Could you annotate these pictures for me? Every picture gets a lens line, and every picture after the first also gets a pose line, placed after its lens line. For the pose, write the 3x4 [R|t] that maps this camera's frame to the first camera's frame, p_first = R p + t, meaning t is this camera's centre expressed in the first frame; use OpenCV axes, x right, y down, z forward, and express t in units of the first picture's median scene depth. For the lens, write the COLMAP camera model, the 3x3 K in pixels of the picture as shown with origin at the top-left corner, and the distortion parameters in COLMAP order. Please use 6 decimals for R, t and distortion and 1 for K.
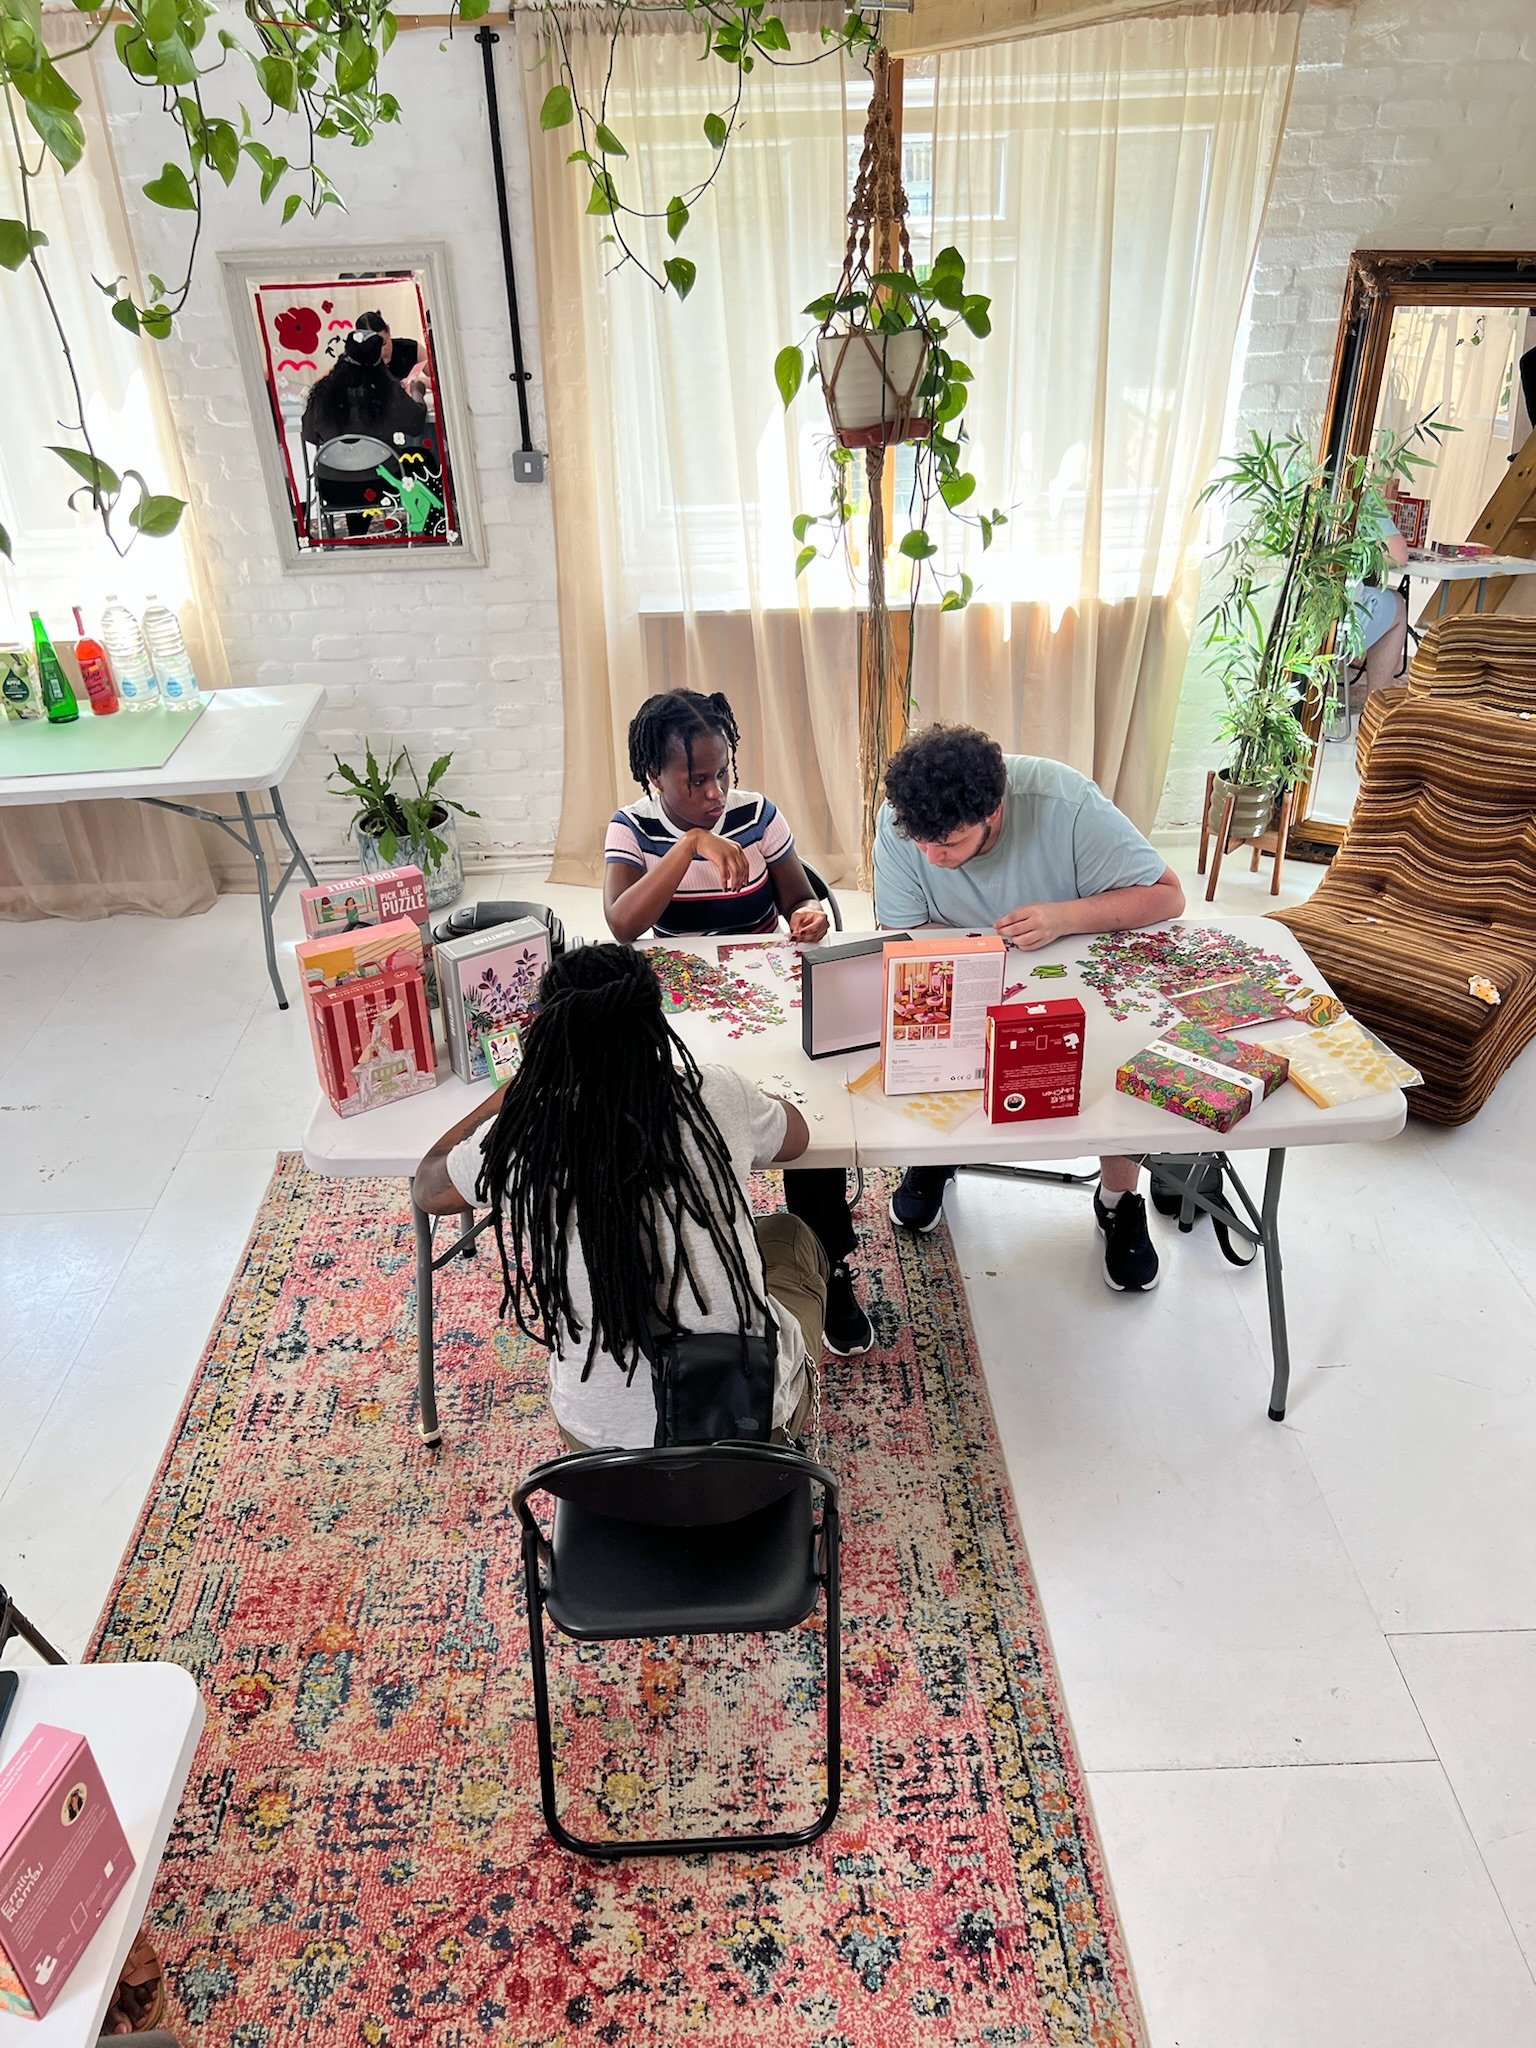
lens RADIAL K [[1550.0, 0, 765.6], [0, 1550.0, 1016.5], [0, 0, 1]] dist [0.015993, -0.002018]
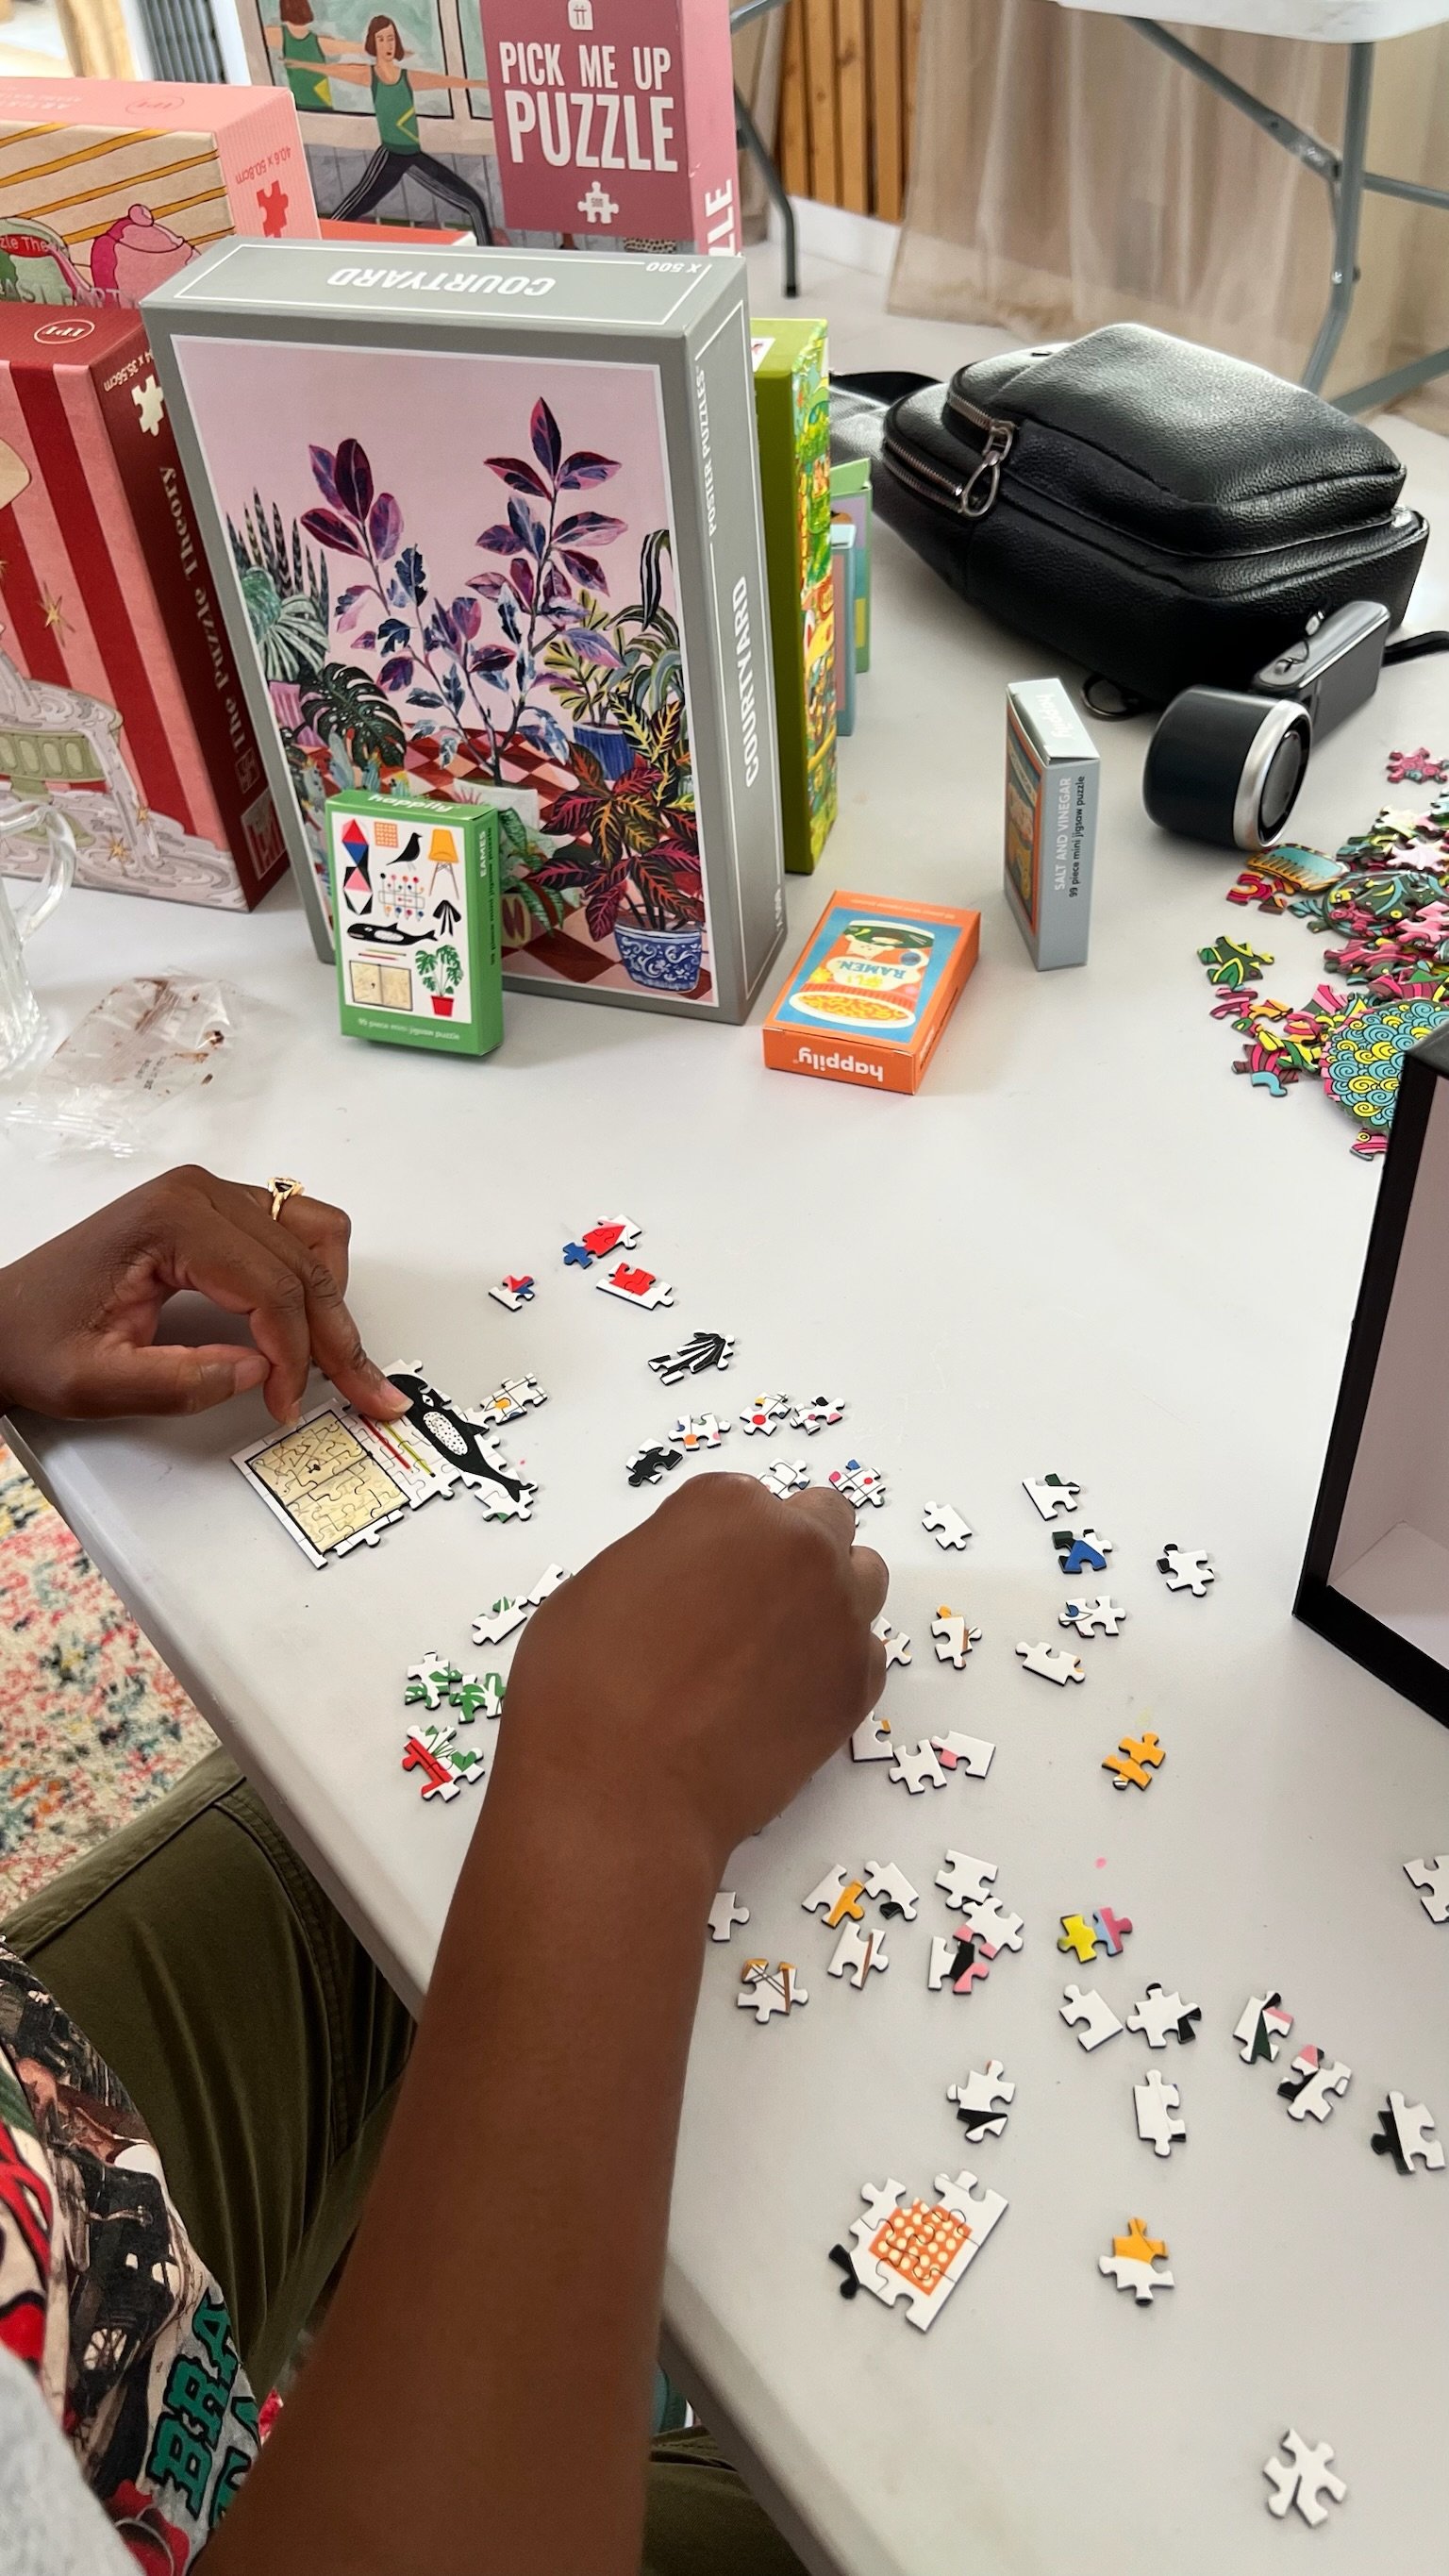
lens RADIAL K [[1977.5, 0, 736.8], [0, 1977.5, 1288.9], [0, 0, 1]] dist [0.024919, -0.040704]
pose [[0.604182, 0.541821, -0.584289, 0.034033], [-0.361376, 0.839822, 0.405101, -0.044149], [0.710191, -0.033607, 0.703206, 0.646499]]
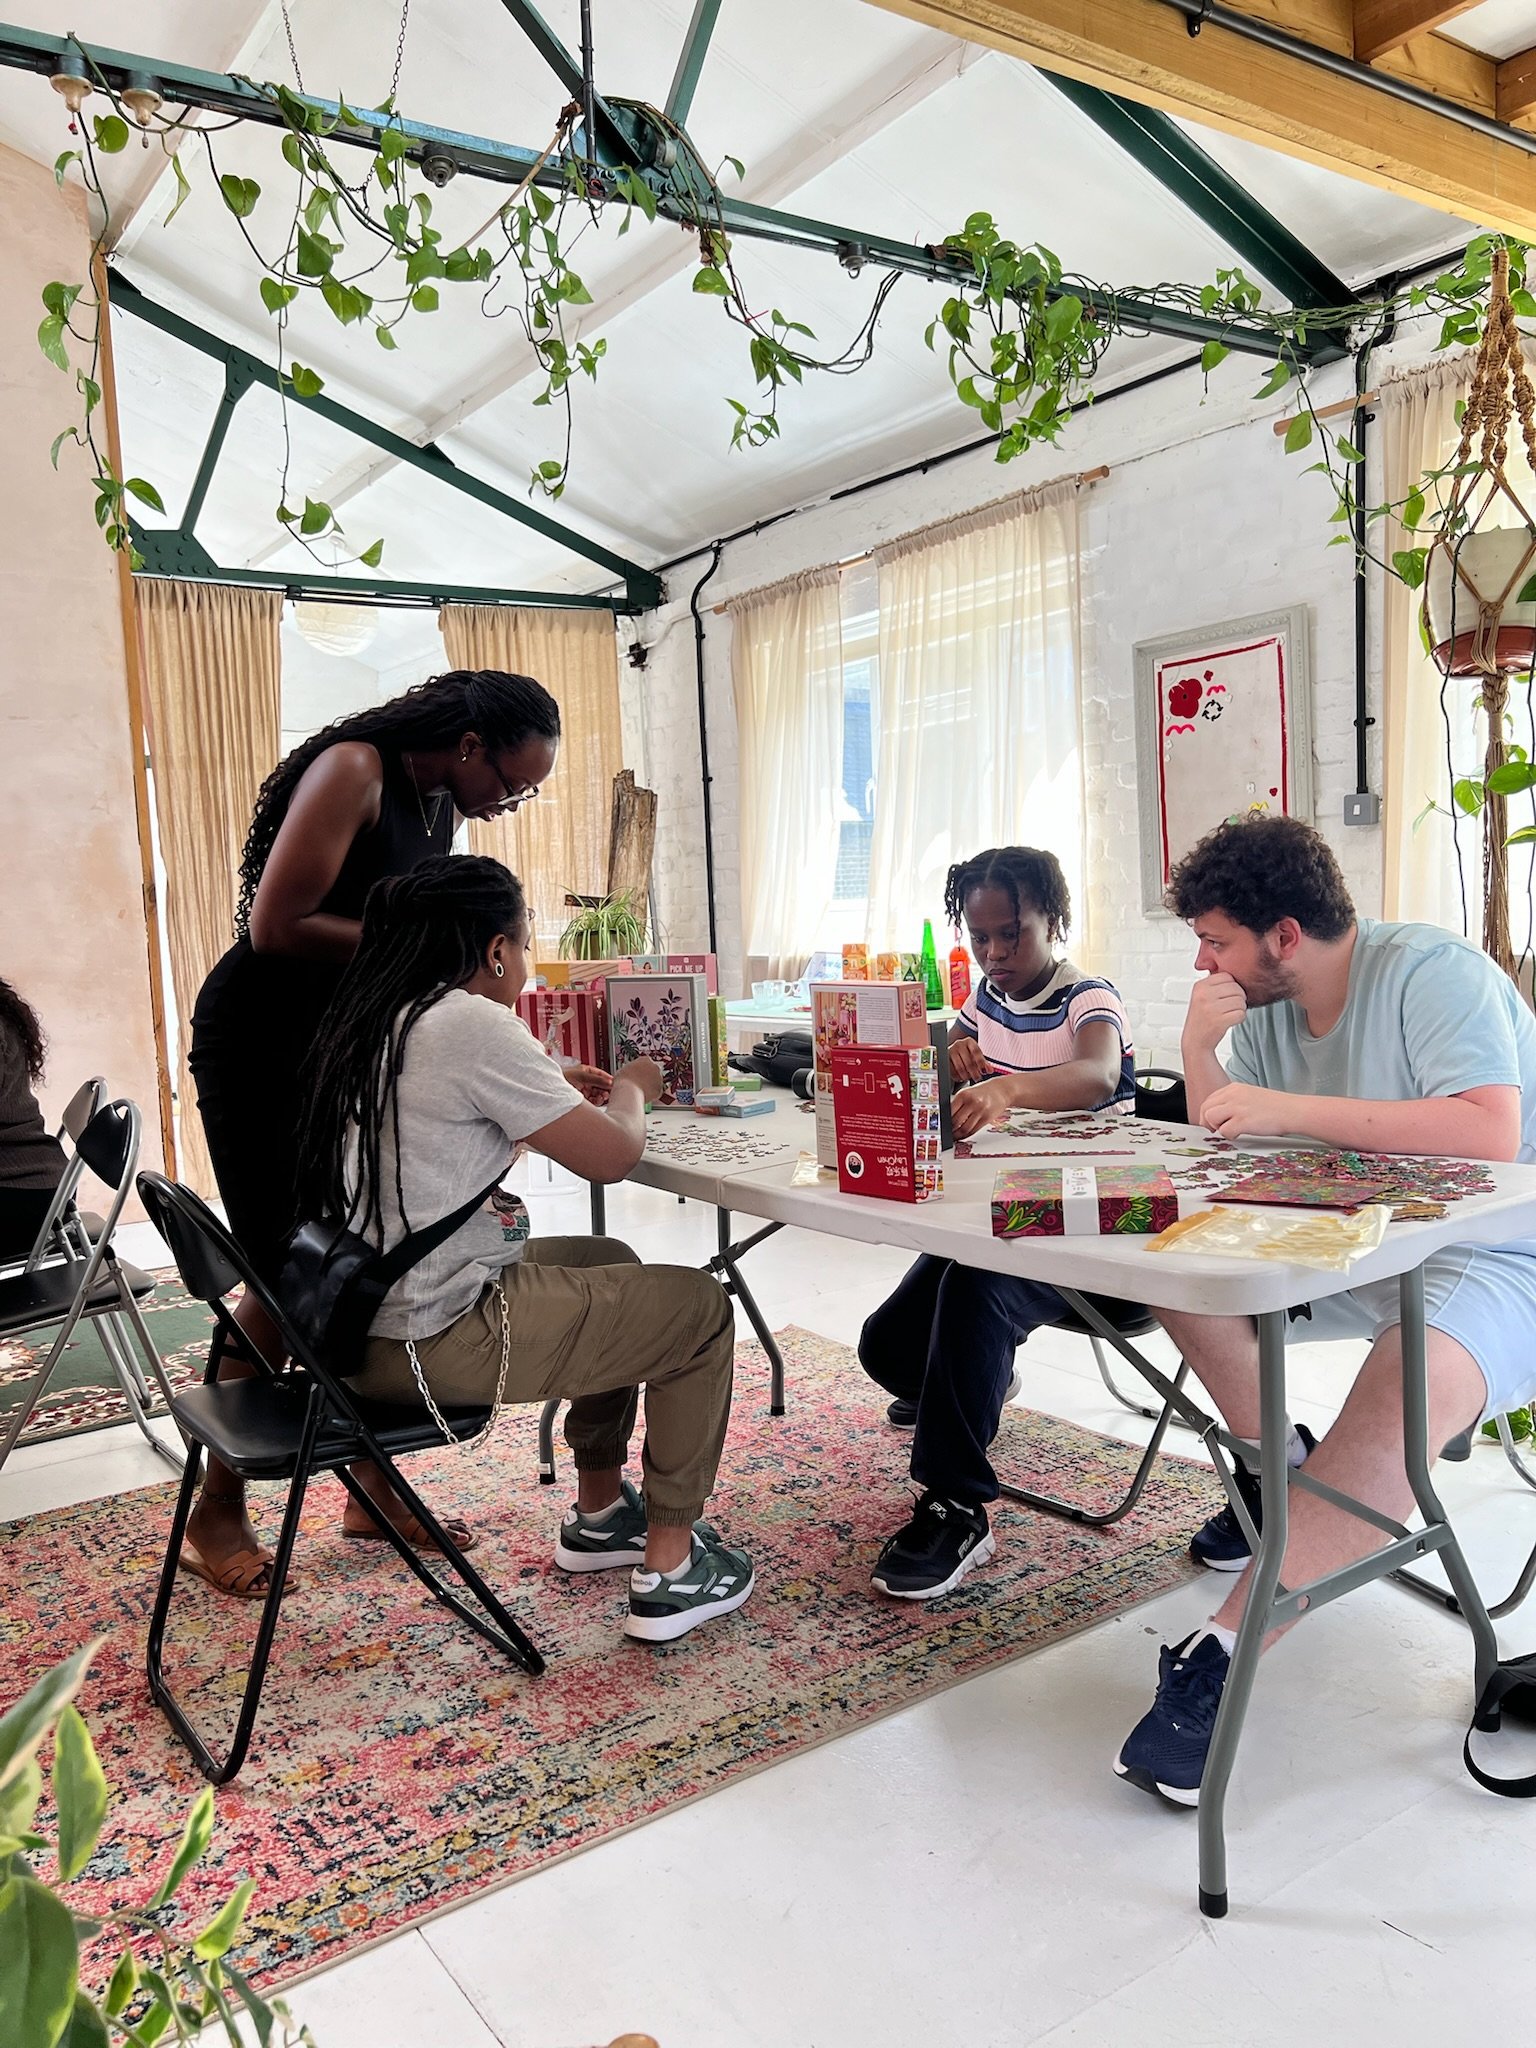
lens RADIAL K [[1550.0, 0, 725.0], [0, 1550.0, 1019.0], [0, 0, 1]] dist [0.015993, -0.002018]
pose [[0.541702, 0.073146, -0.837382, 0.583172], [-0.400920, 0.898073, -0.180907, 0.117530], [0.738798, 0.433721, 0.515814, 0.364369]]
